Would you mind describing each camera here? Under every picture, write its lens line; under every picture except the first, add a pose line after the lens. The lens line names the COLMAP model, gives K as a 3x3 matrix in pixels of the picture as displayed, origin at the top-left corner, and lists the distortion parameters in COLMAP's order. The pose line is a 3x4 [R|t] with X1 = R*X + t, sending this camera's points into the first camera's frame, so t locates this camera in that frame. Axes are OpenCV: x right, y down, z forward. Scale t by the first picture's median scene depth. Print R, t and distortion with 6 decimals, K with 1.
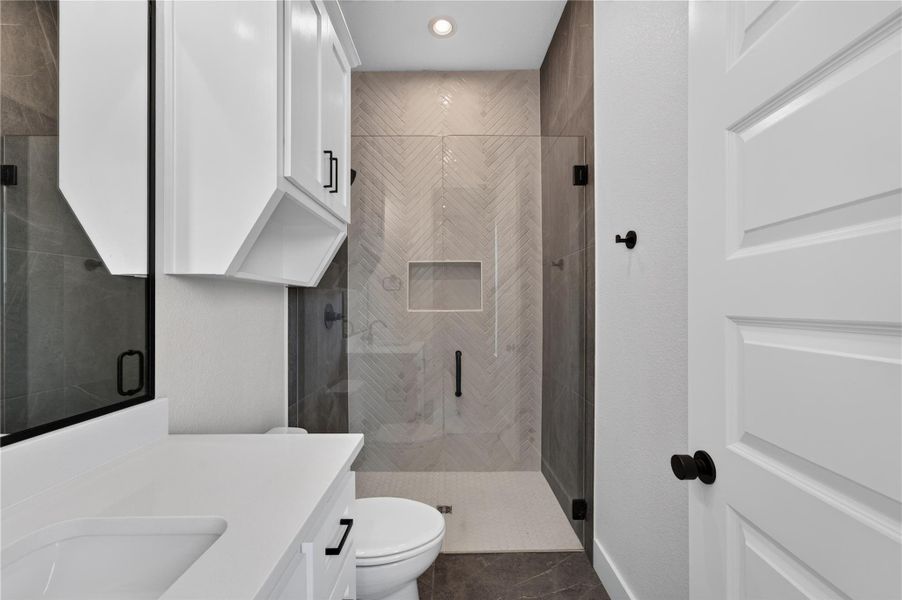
lens RADIAL K [[365.3, 0, 448.3], [0, 365.3, 302.2], [0, 0, 1]] dist [-0.006740, 0.008738]
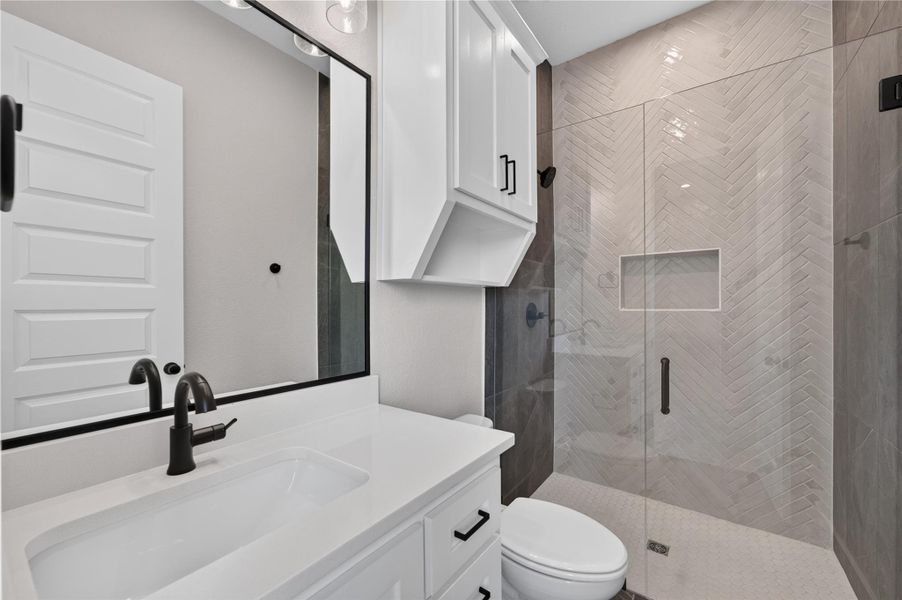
lens RADIAL K [[365.3, 0, 458.4], [0, 365.3, 303.6], [0, 0, 1]] dist [-0.006740, 0.008738]
pose [[0.809163, -0.002865, -0.587577, 0.113071], [0.006049, 0.999976, 0.003455, 0.001739], [0.587553, -0.006350, 0.809161, 0.053475]]
